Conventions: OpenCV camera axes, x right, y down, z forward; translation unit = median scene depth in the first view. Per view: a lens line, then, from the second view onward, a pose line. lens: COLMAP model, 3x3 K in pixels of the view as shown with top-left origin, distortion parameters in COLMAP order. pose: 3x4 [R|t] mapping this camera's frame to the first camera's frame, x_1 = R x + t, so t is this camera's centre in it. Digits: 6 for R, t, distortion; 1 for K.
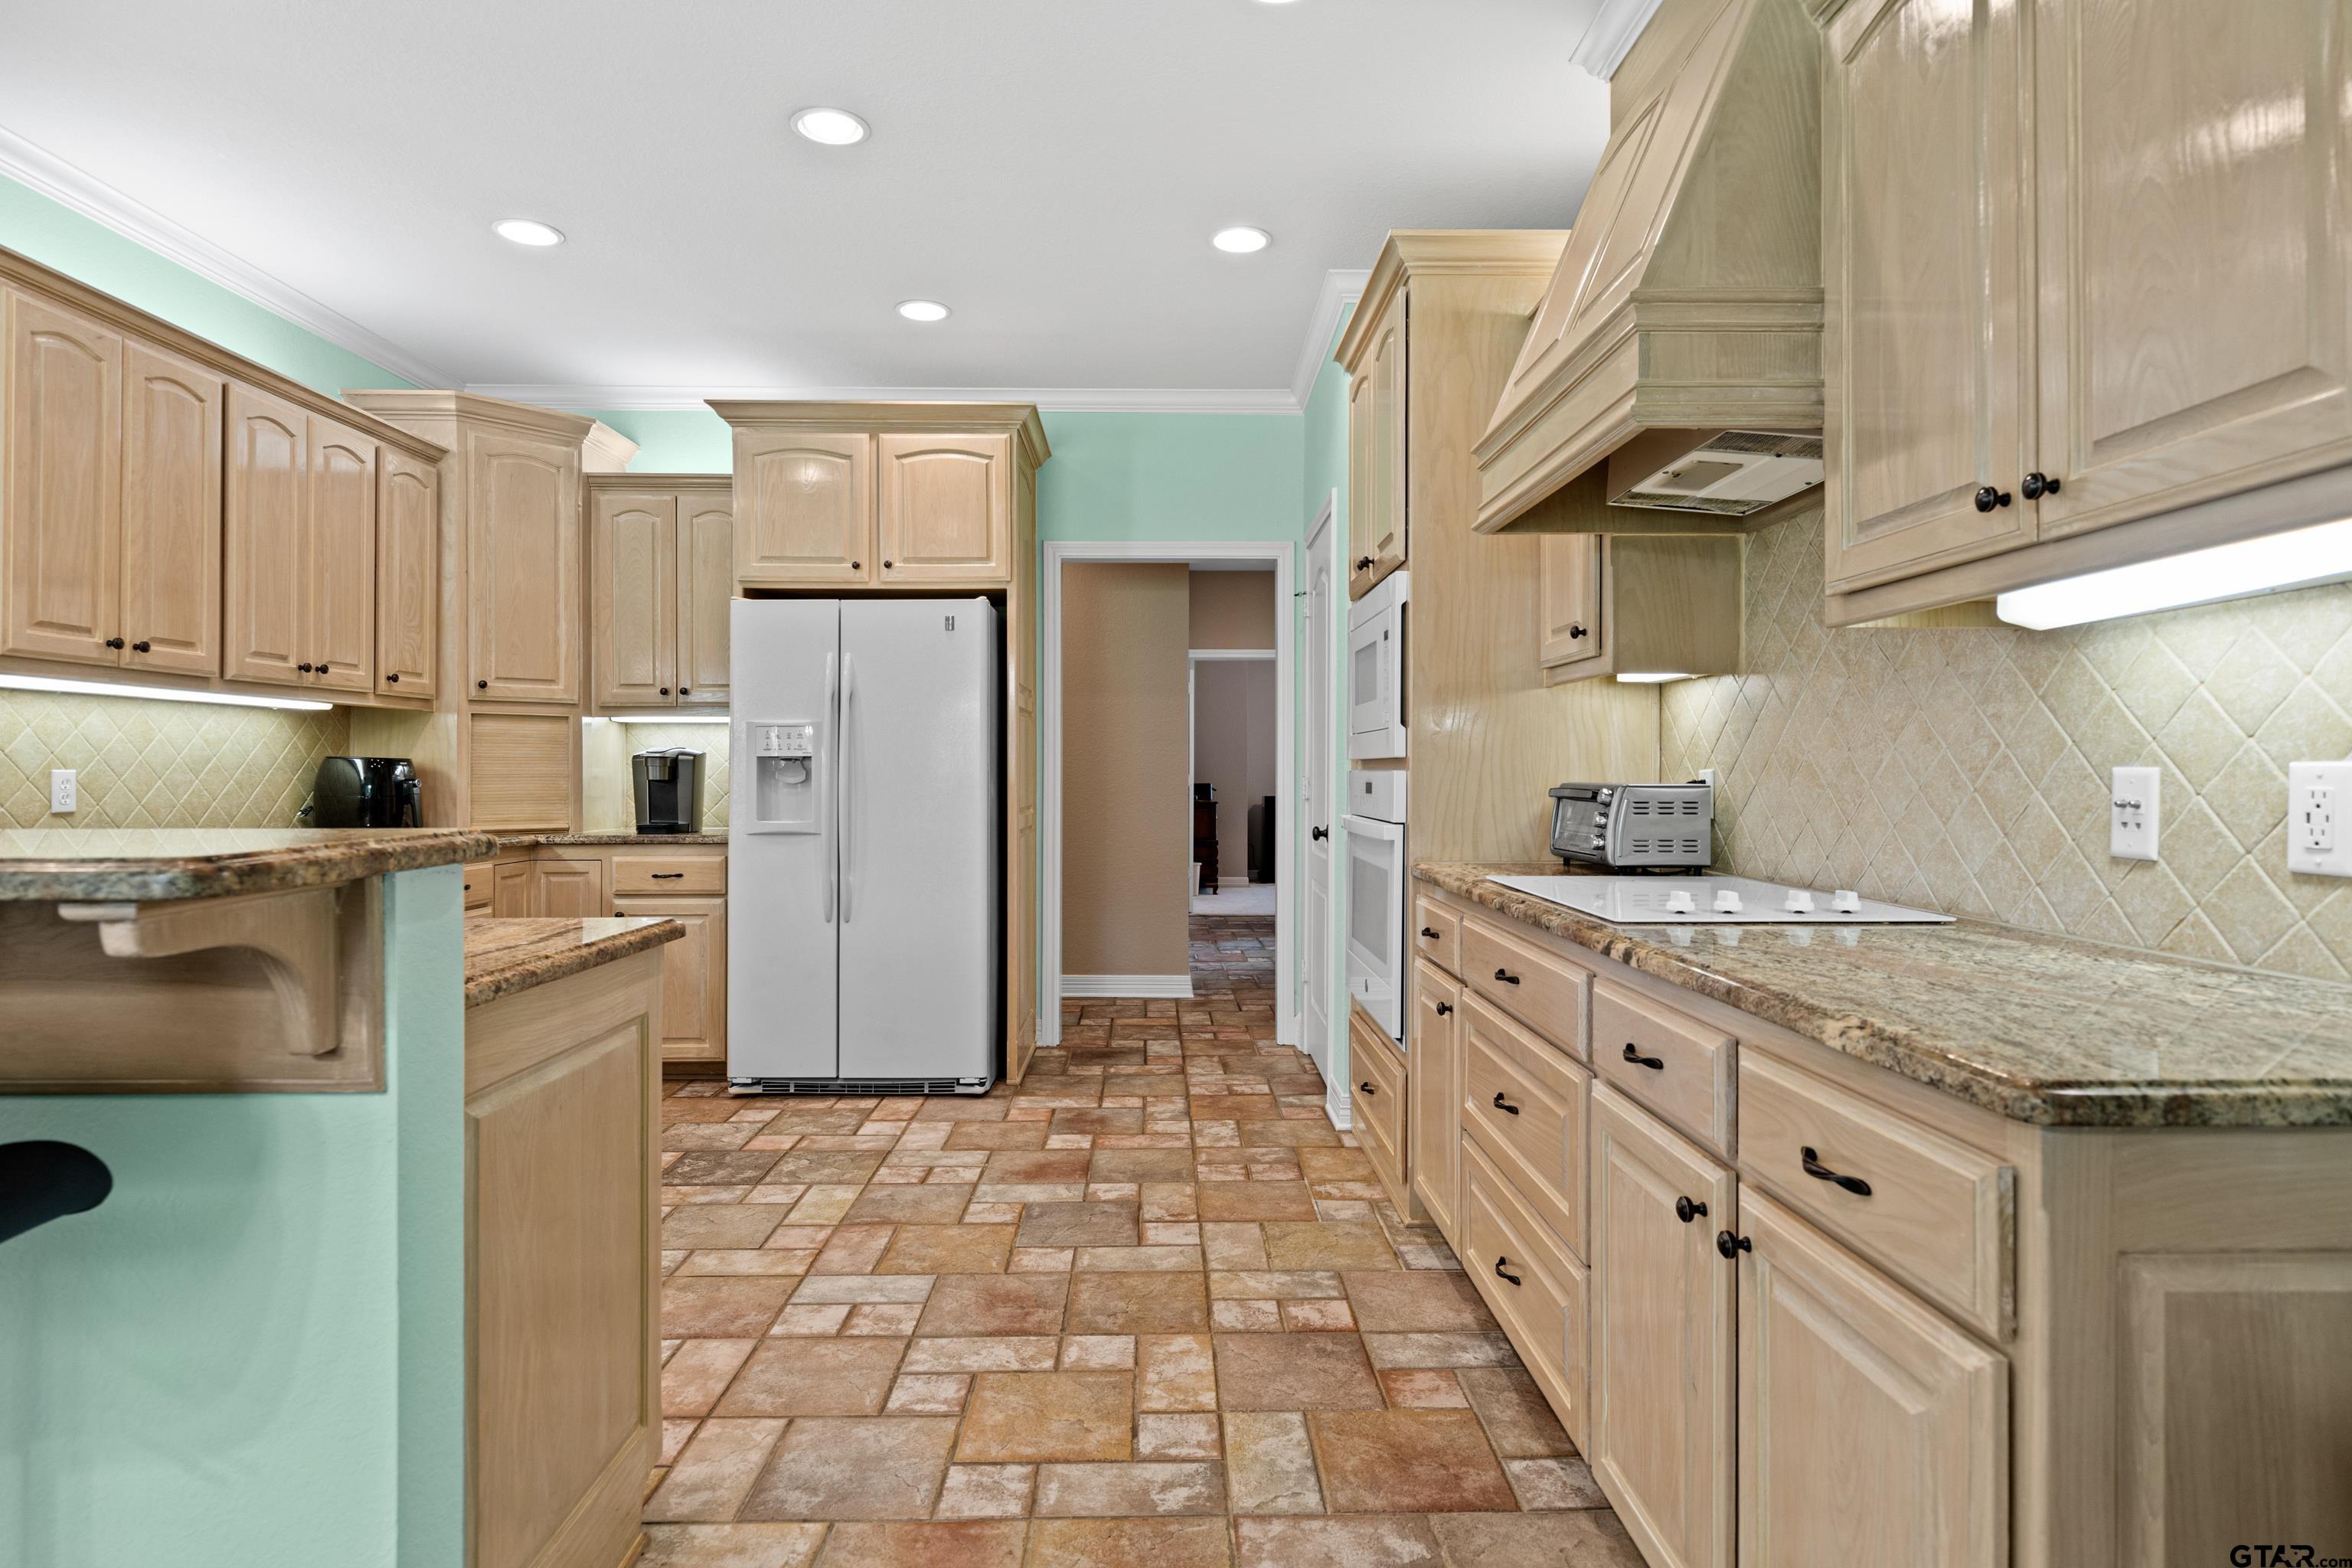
lens RADIAL K [[1215.7, 0, 1176.0], [0, 1215.7, 784.0], [0, 0, 1]] dist [0.000717, -0.000094]
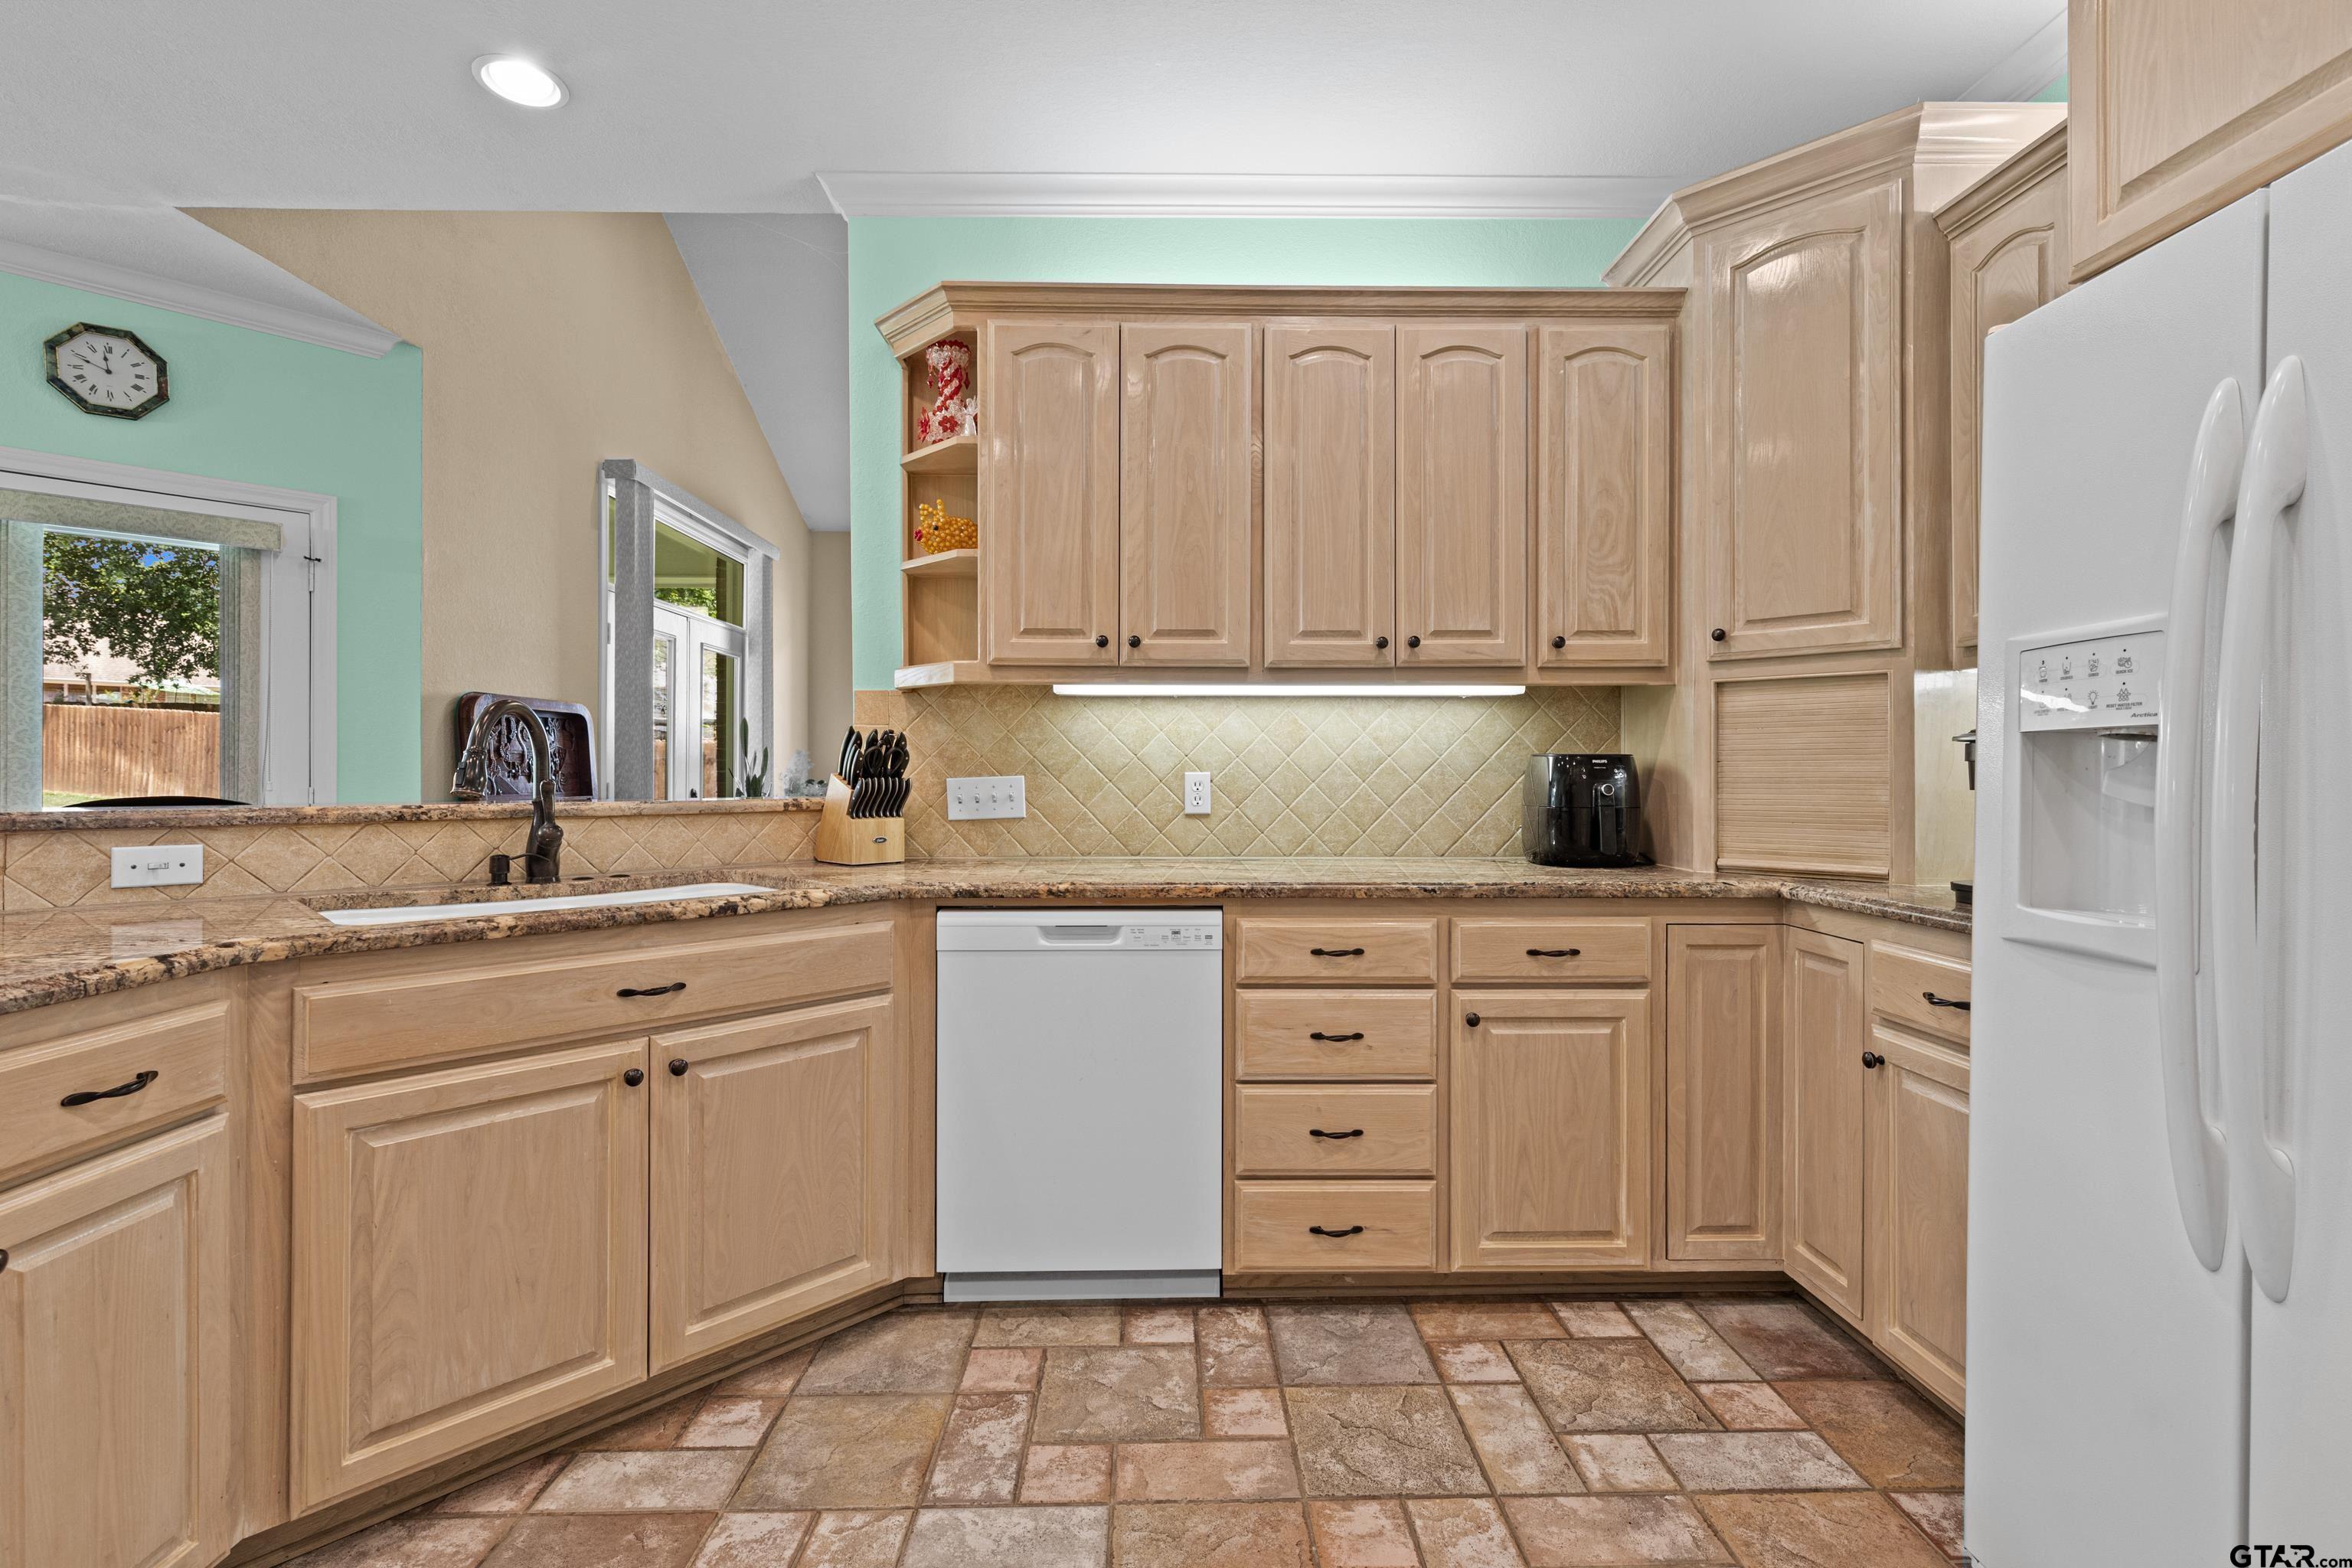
lens RADIAL K [[1056.9, 0, 1170.8], [0, 1056.9, 771.0], [0, 0, 1]] dist [0.005442, -0.000005]
pose [[0.001561, -0.002486, -0.999996, -0.028373], [-0.008636, 0.999960, -0.002500, -0.010205], [0.999961, 0.008640, 0.001540, 0.965735]]
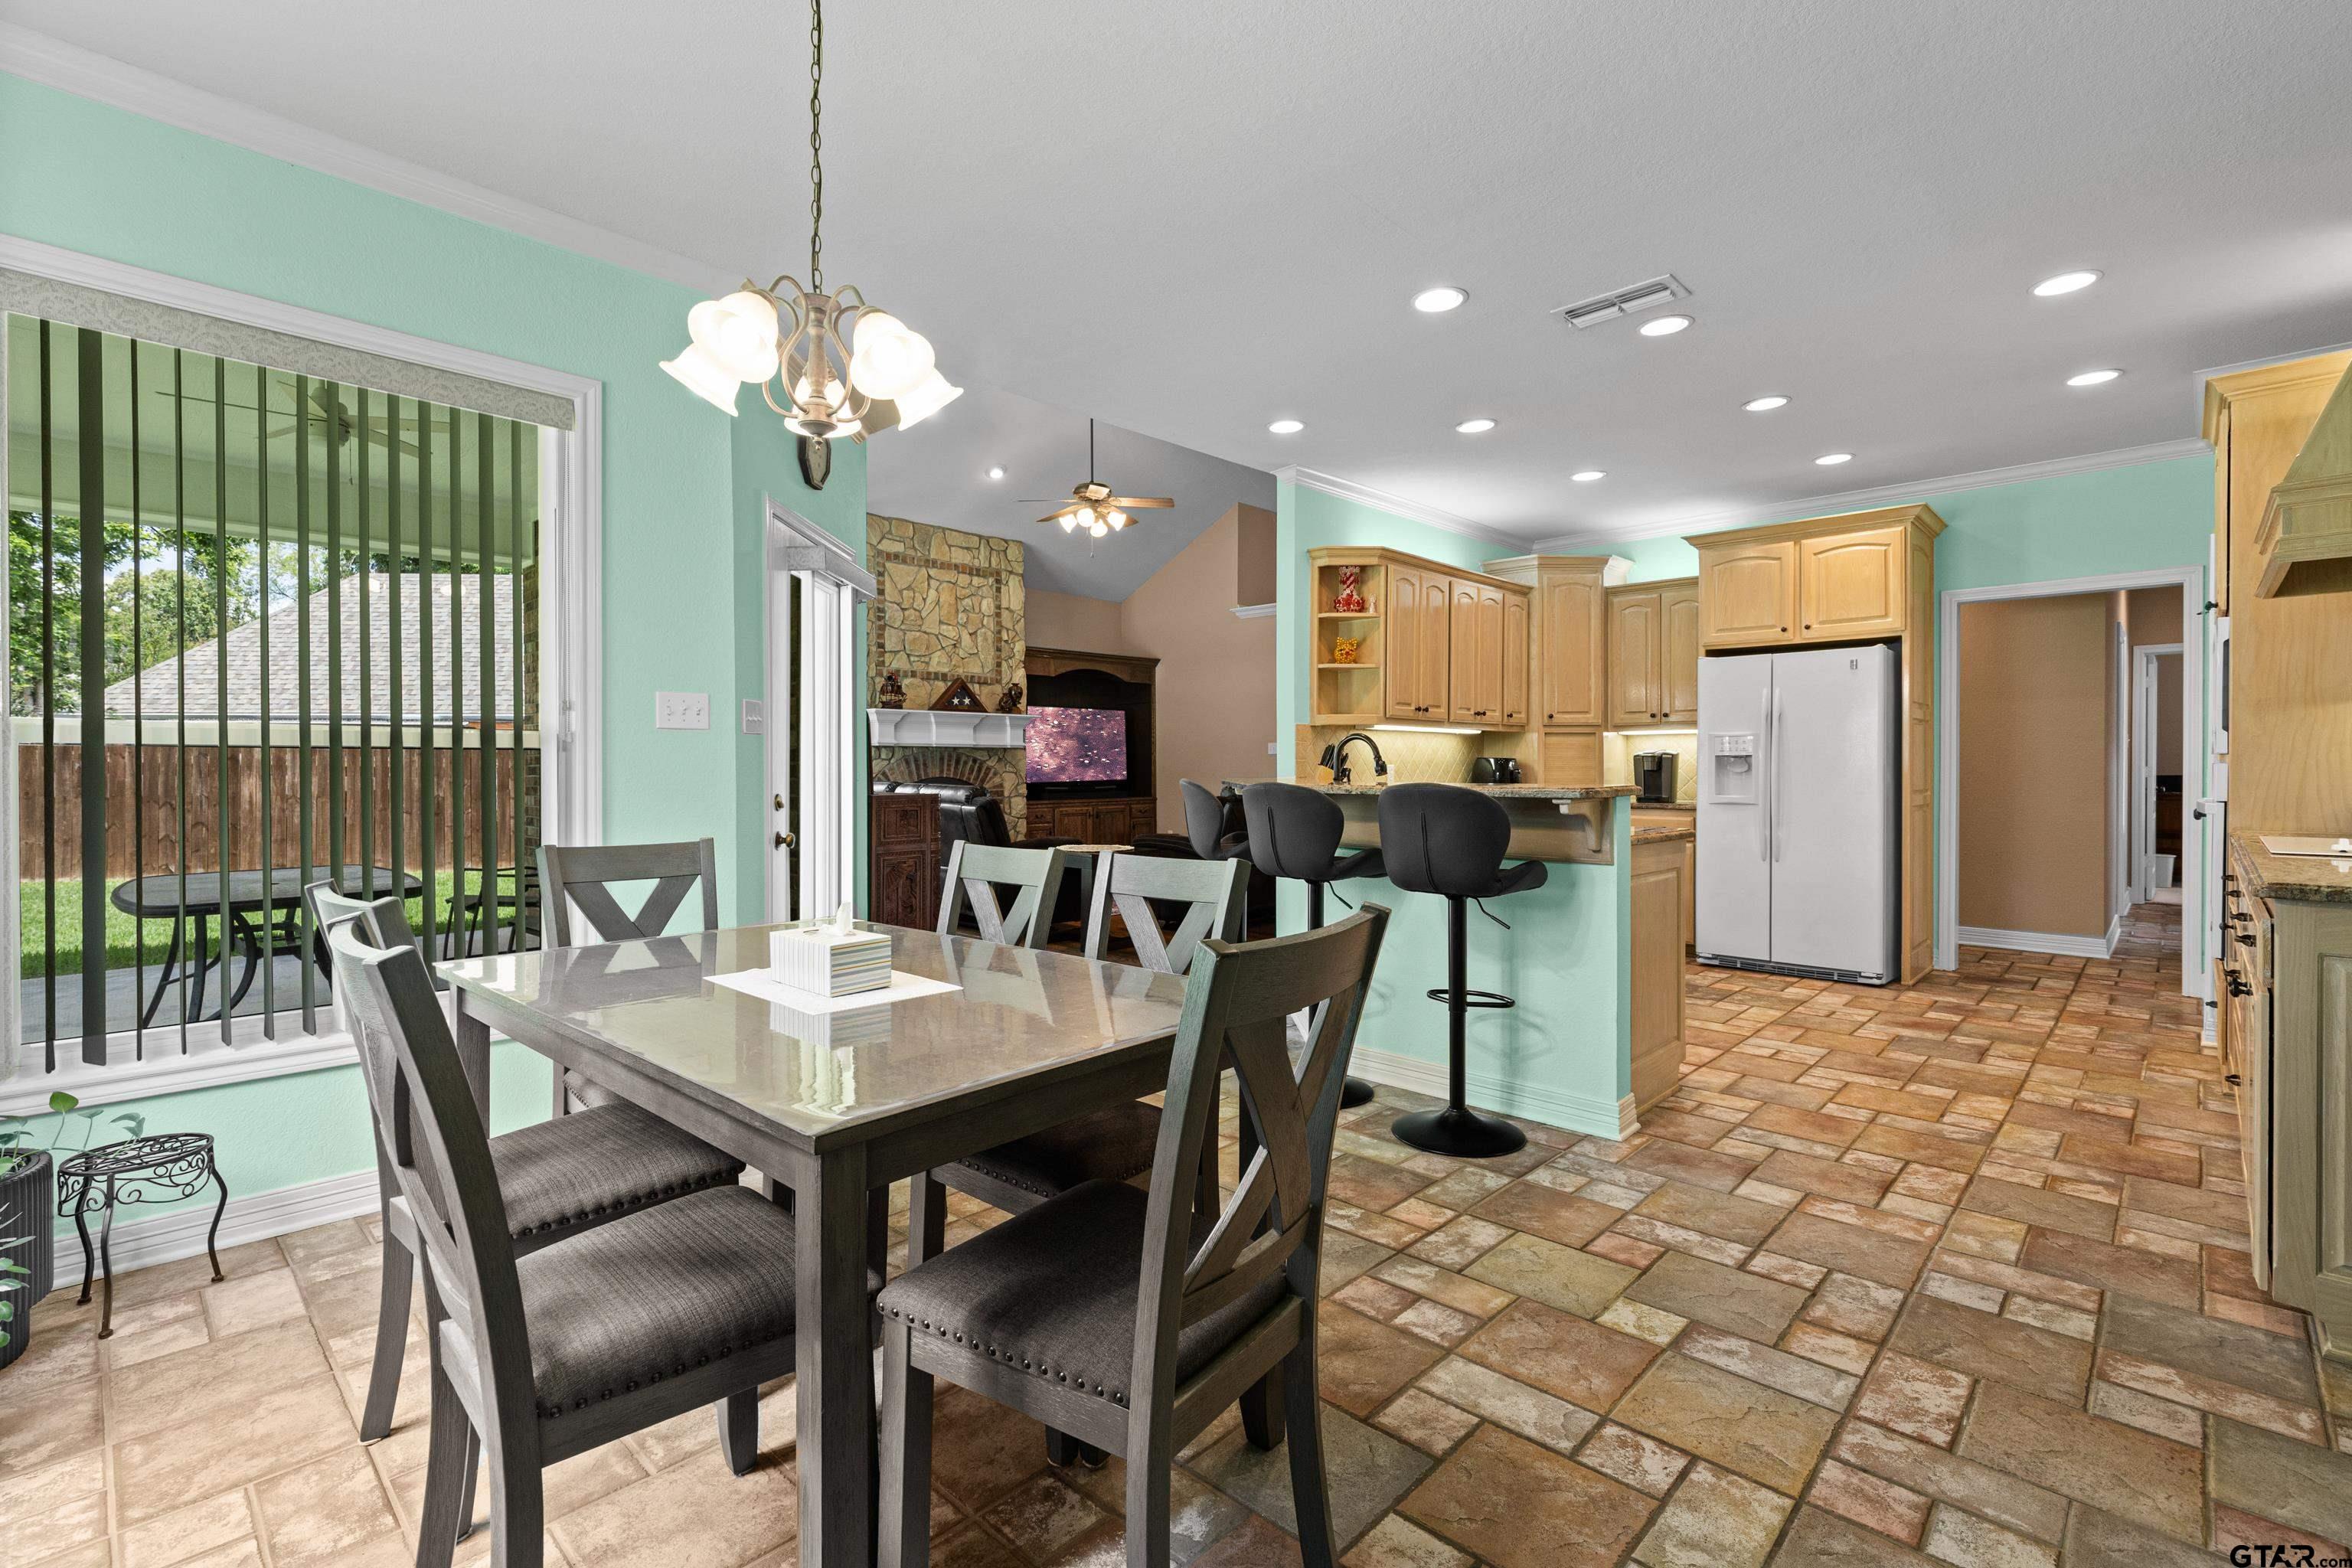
lens RADIAL K [[1057.9, 0, 1184.6], [0, 1057.9, 767.7], [0, 0, 1]] dist [-0.000714, -0.000173]
pose [[0.711563, -0.000423, -0.702623, 0.182693], [-0.004756, 0.999974, -0.005419, 0.005753], [0.702607, 0.007198, 0.711542, -0.643933]]
